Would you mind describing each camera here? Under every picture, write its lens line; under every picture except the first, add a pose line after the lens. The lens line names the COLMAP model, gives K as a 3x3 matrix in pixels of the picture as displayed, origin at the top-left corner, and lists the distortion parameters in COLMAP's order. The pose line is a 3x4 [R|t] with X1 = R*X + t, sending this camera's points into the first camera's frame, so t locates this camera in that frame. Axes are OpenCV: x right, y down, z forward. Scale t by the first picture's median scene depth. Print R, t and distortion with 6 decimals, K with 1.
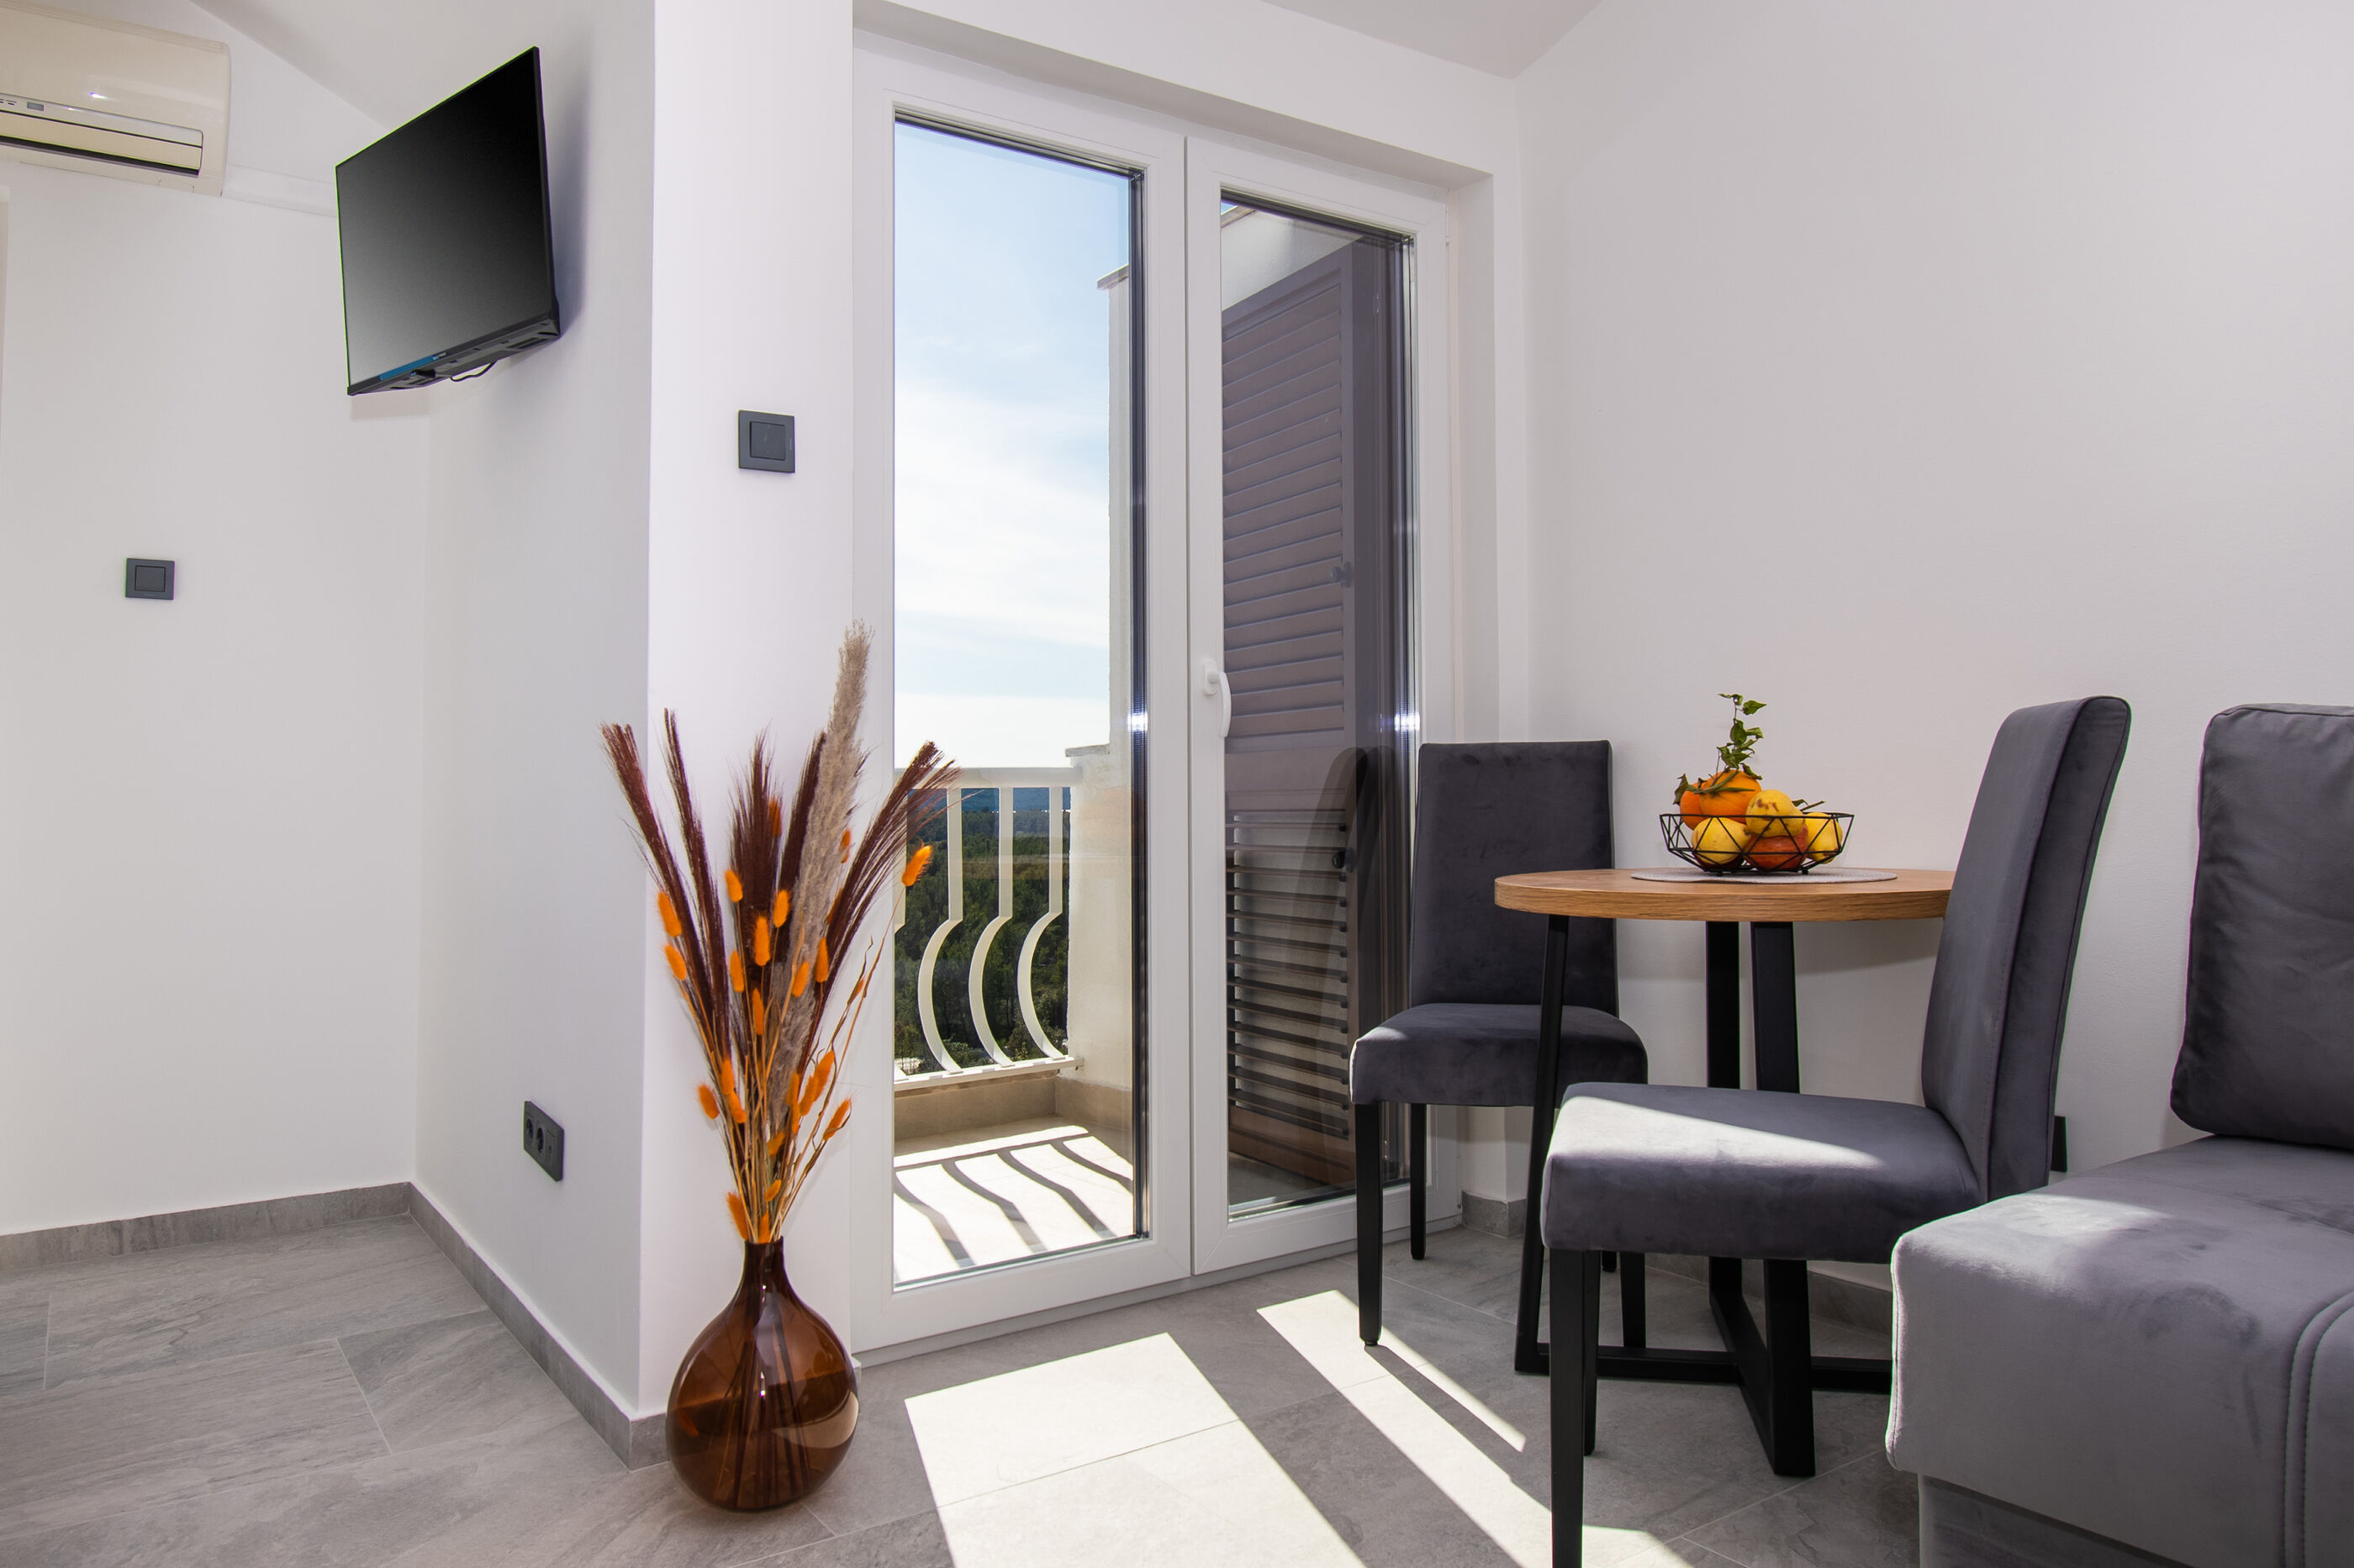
lens RADIAL K [[1607.8, 0, 1192.7], [0, 1607.8, 734.4], [0, 0, 1]] dist [-0.003643, -0.001924]
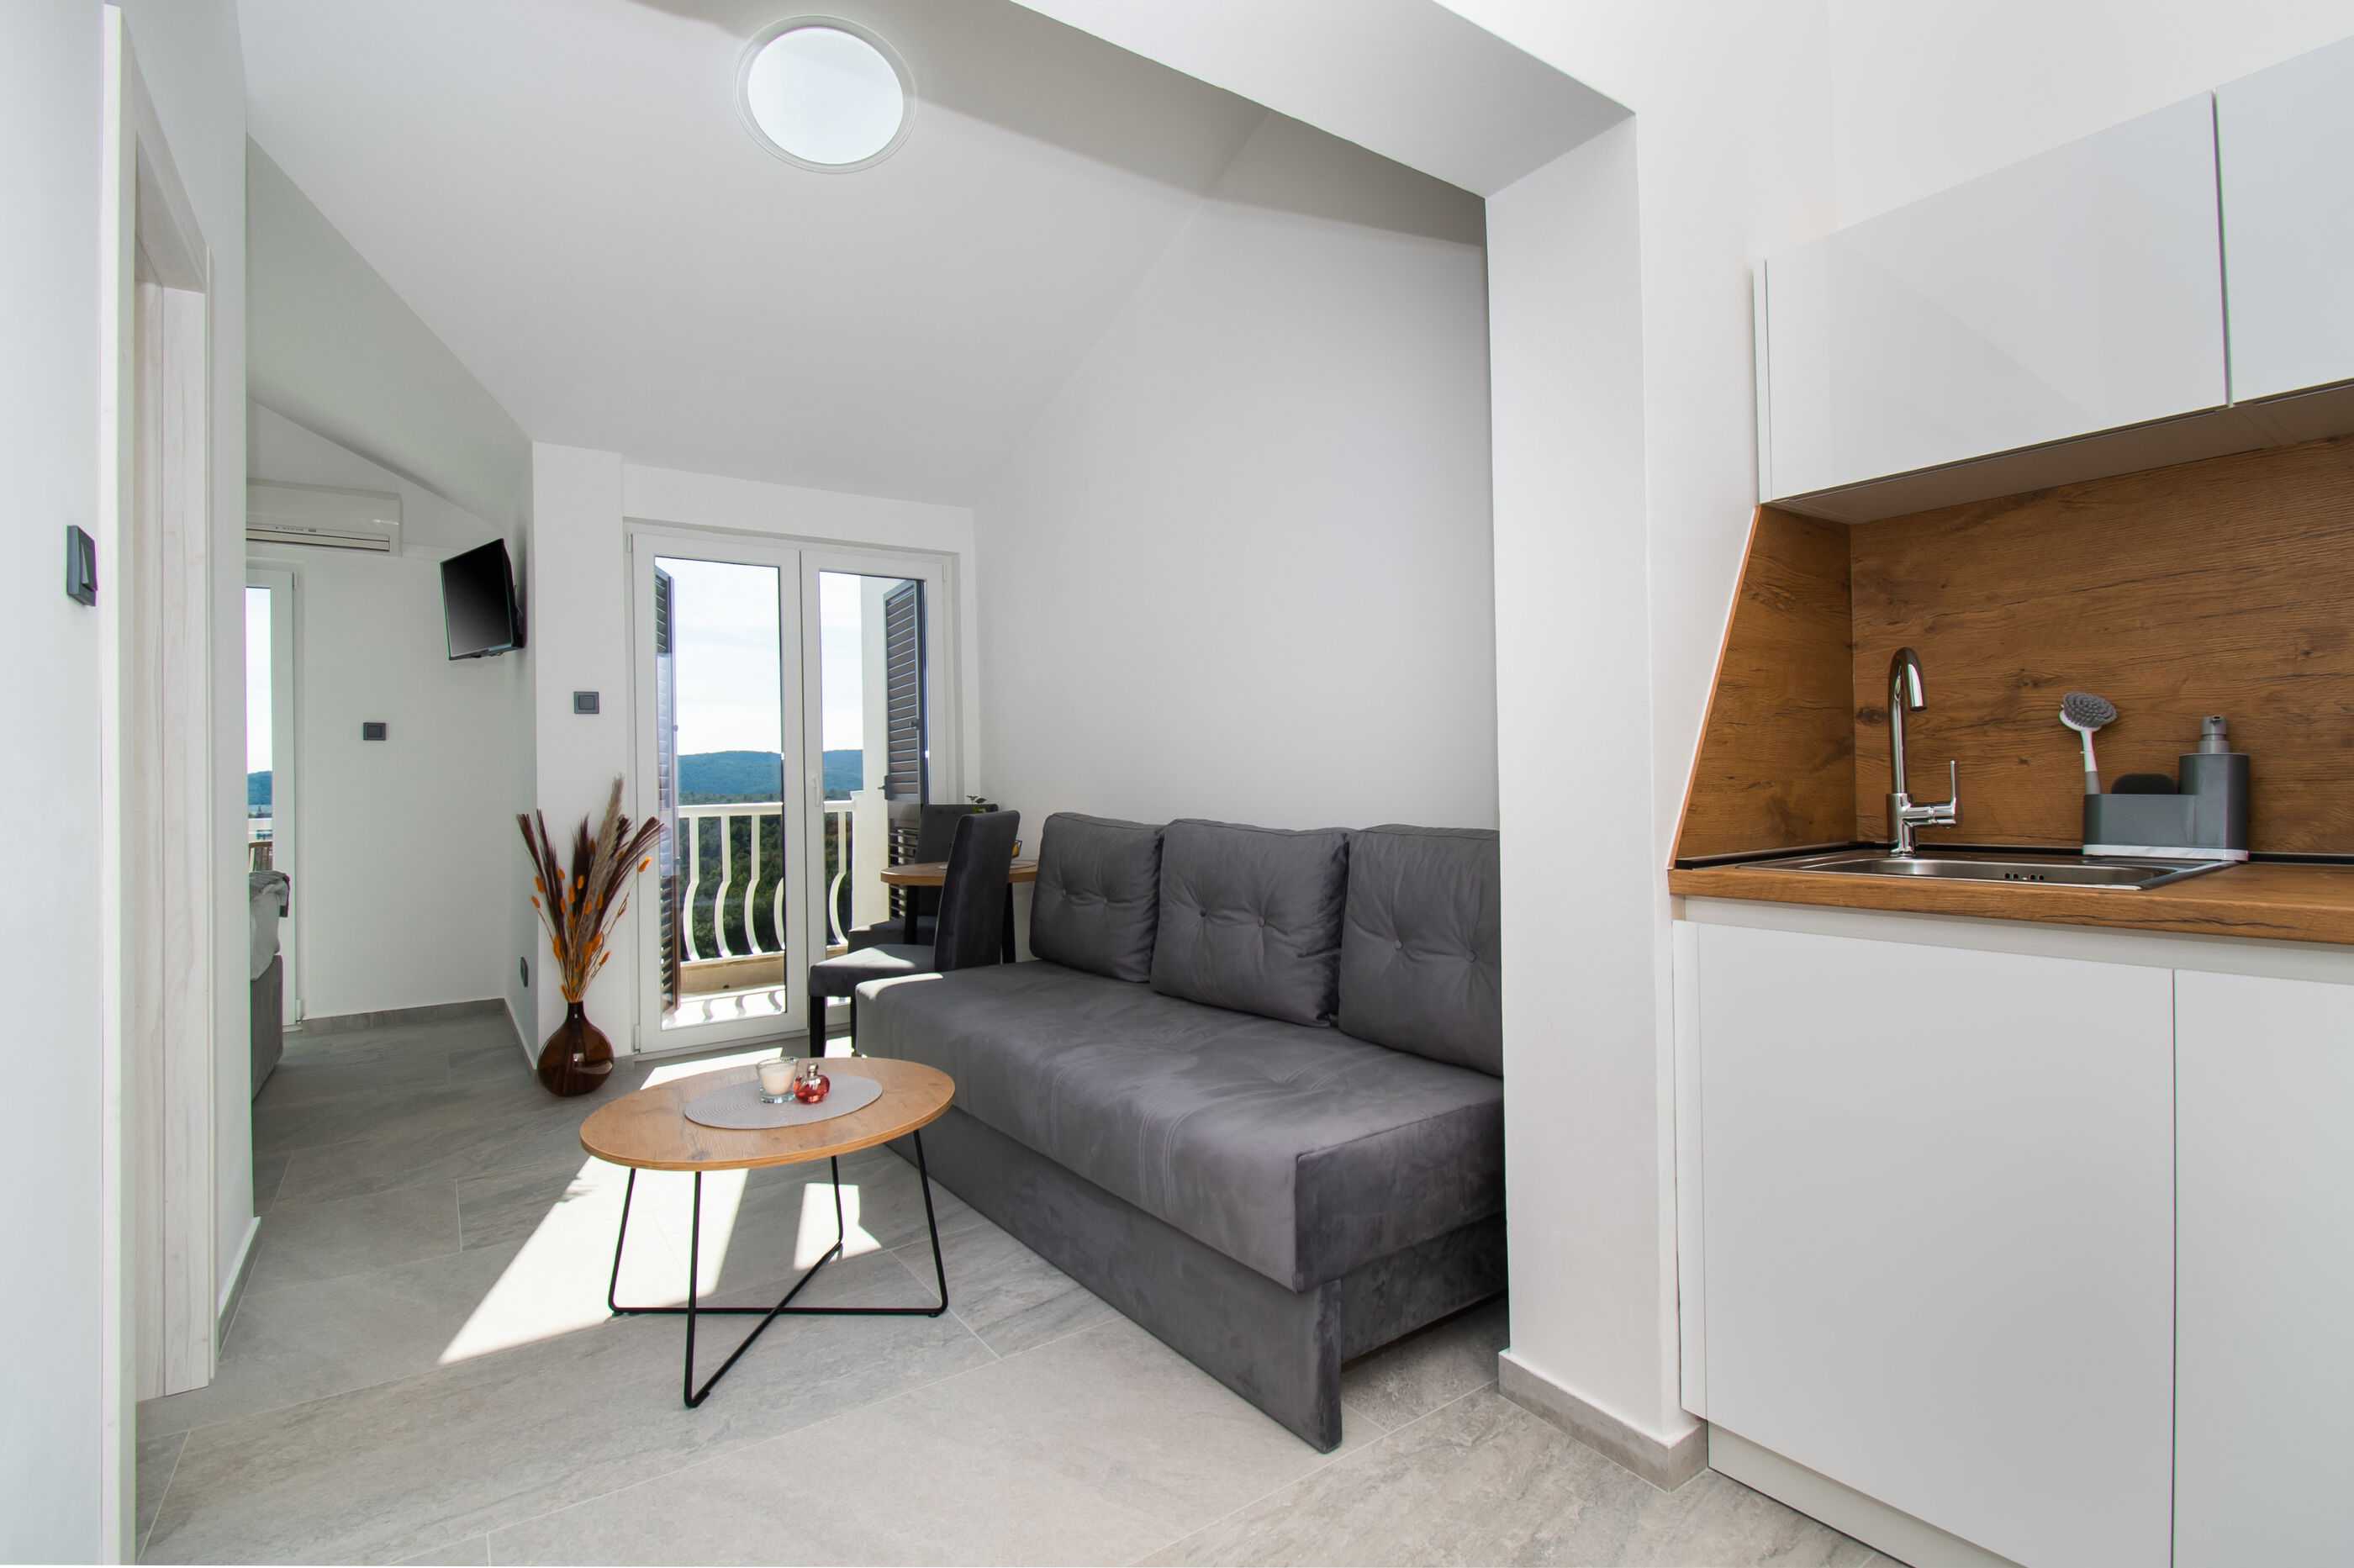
lens RADIAL K [[1072.5, 0, 1182.0], [0, 1072.5, 765.8], [0, 0, 1]] dist [-0.003619, -0.009870]
pose [[0.999790, 0.001024, 0.020483, 0.601347], [-0.001530, 0.999694, 0.024696, -0.112761], [-0.020451, -0.024722, 0.999485, -0.695064]]
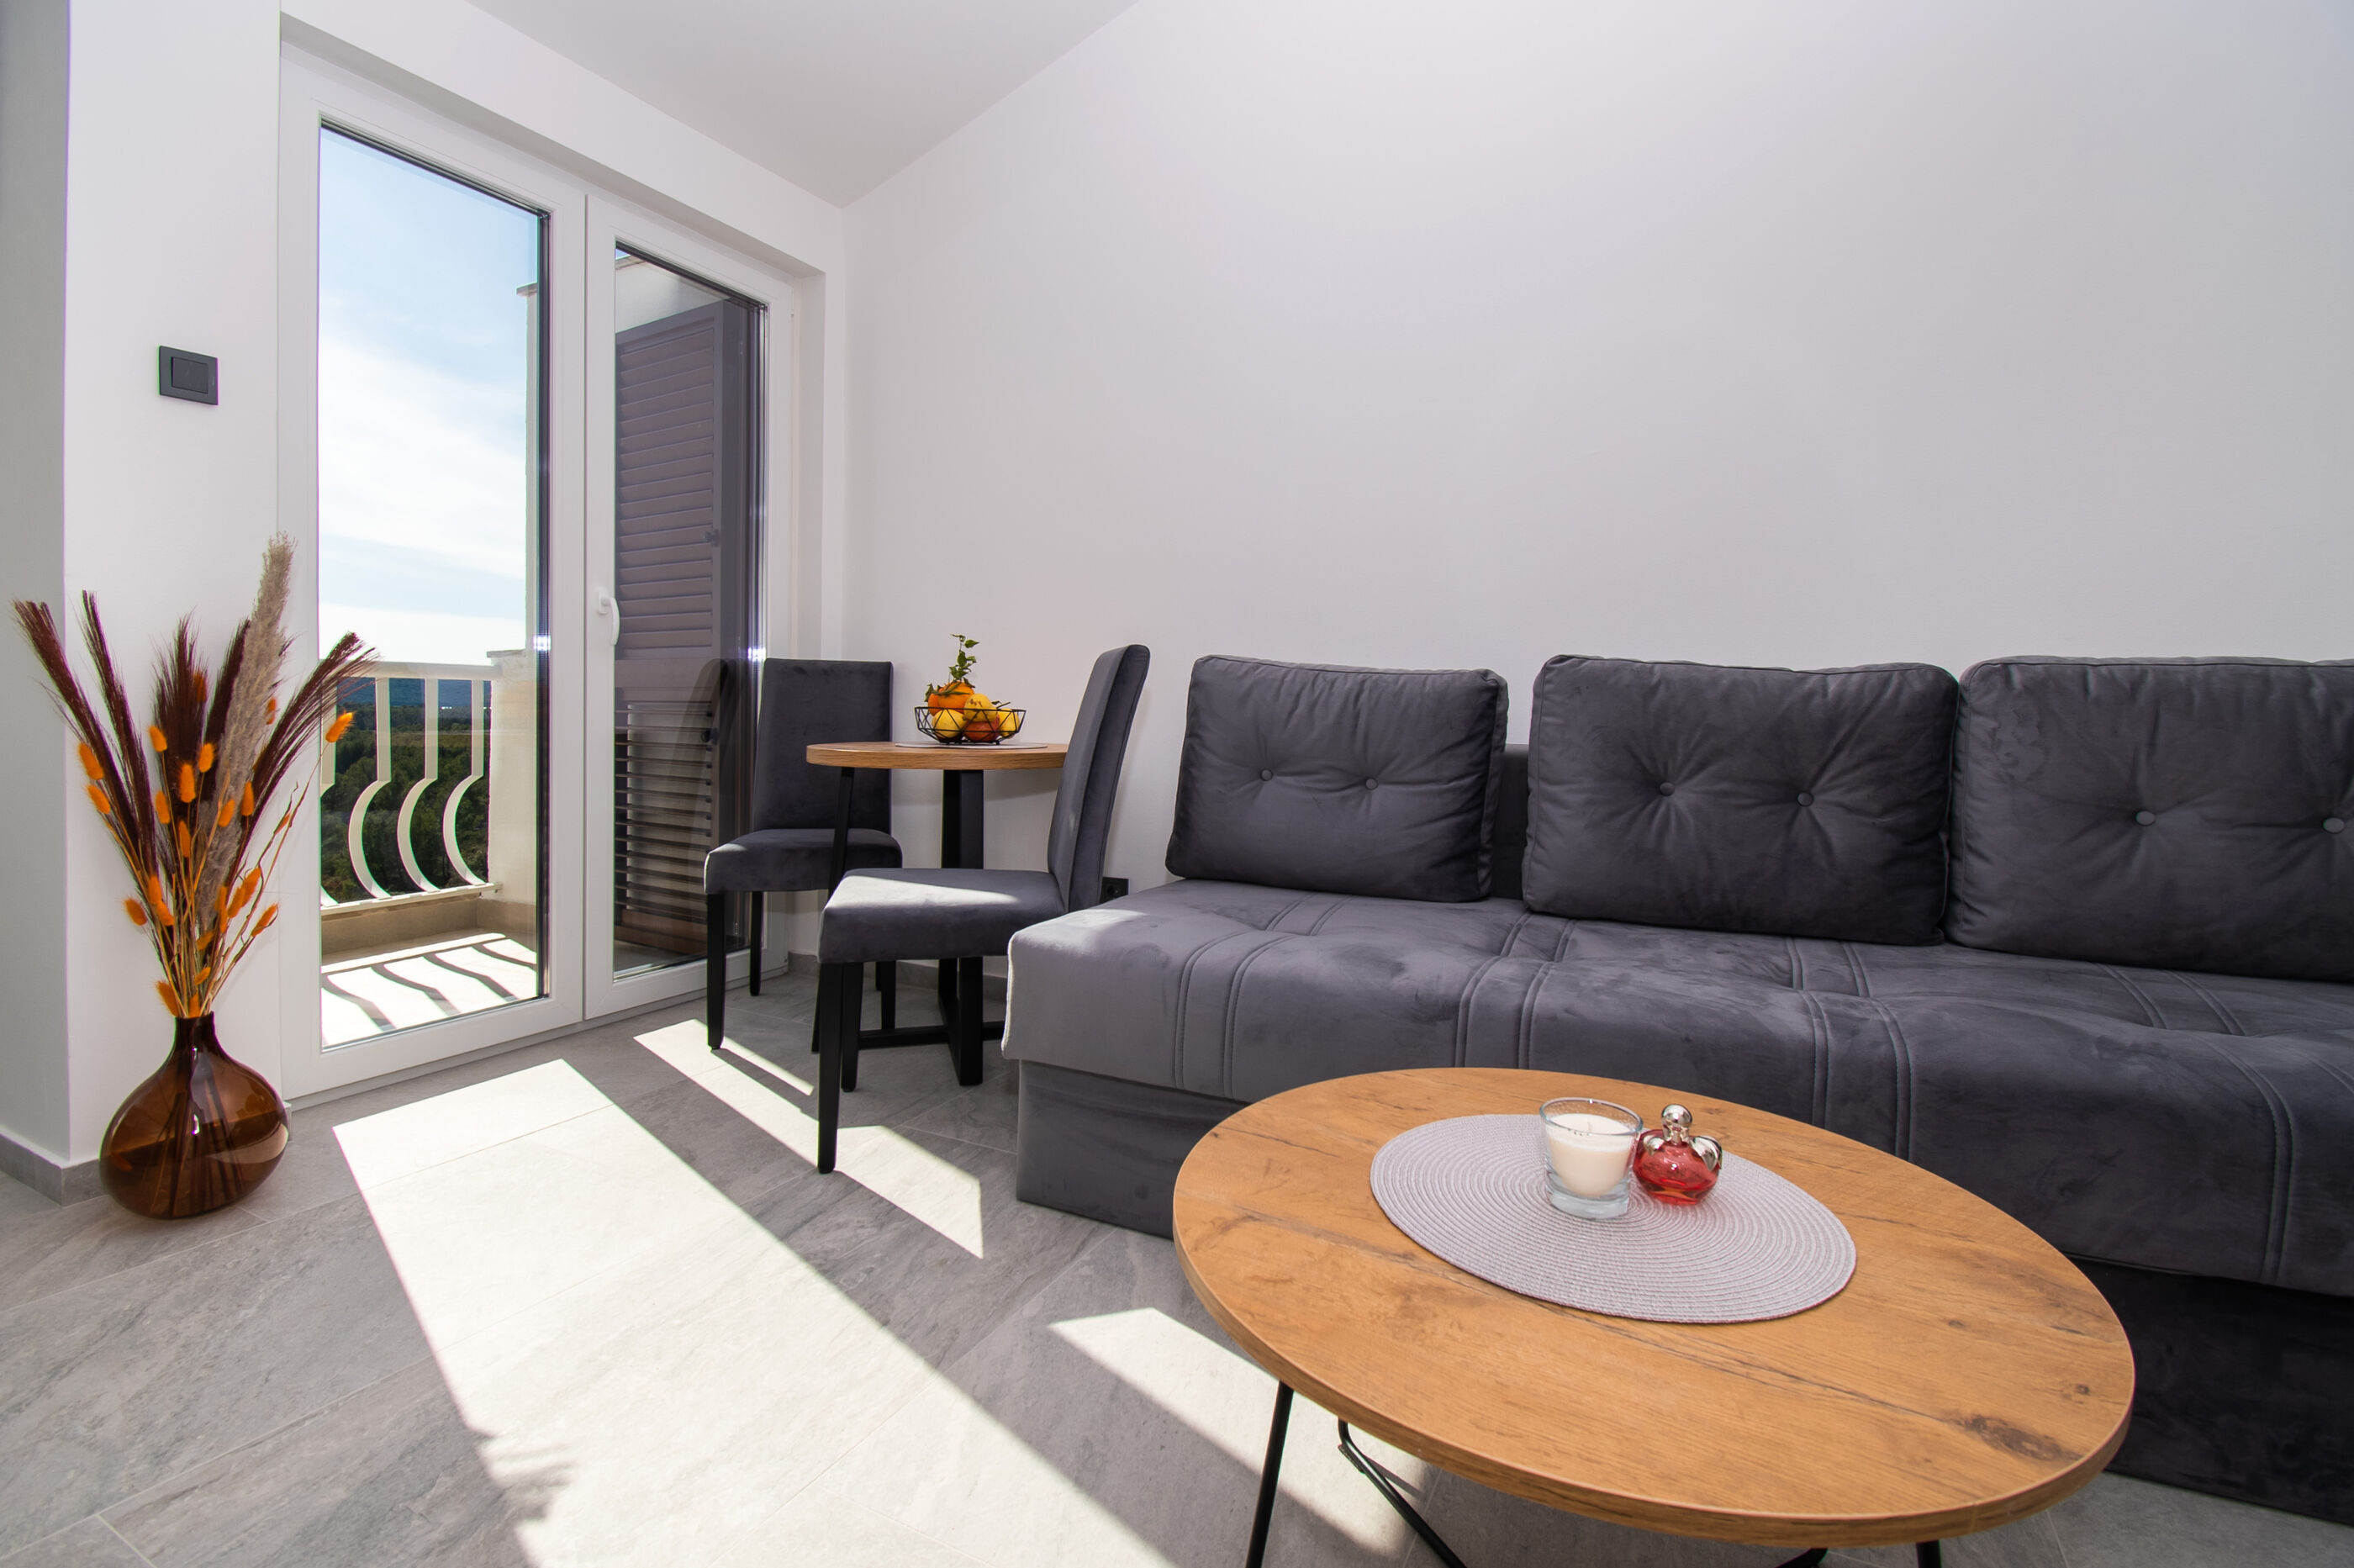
lens RADIAL K [[1072.5, 0, 1196.6], [0, 1072.5, 756.6], [0, 0, 1]] dist [-0.003619, -0.009870]
pose [[0.876568, 0.008879, 0.481196, 0.020175], [-0.049429, 0.996204, 0.071660, 0.007943], [-0.478733, -0.086600, 0.873679, -0.082146]]
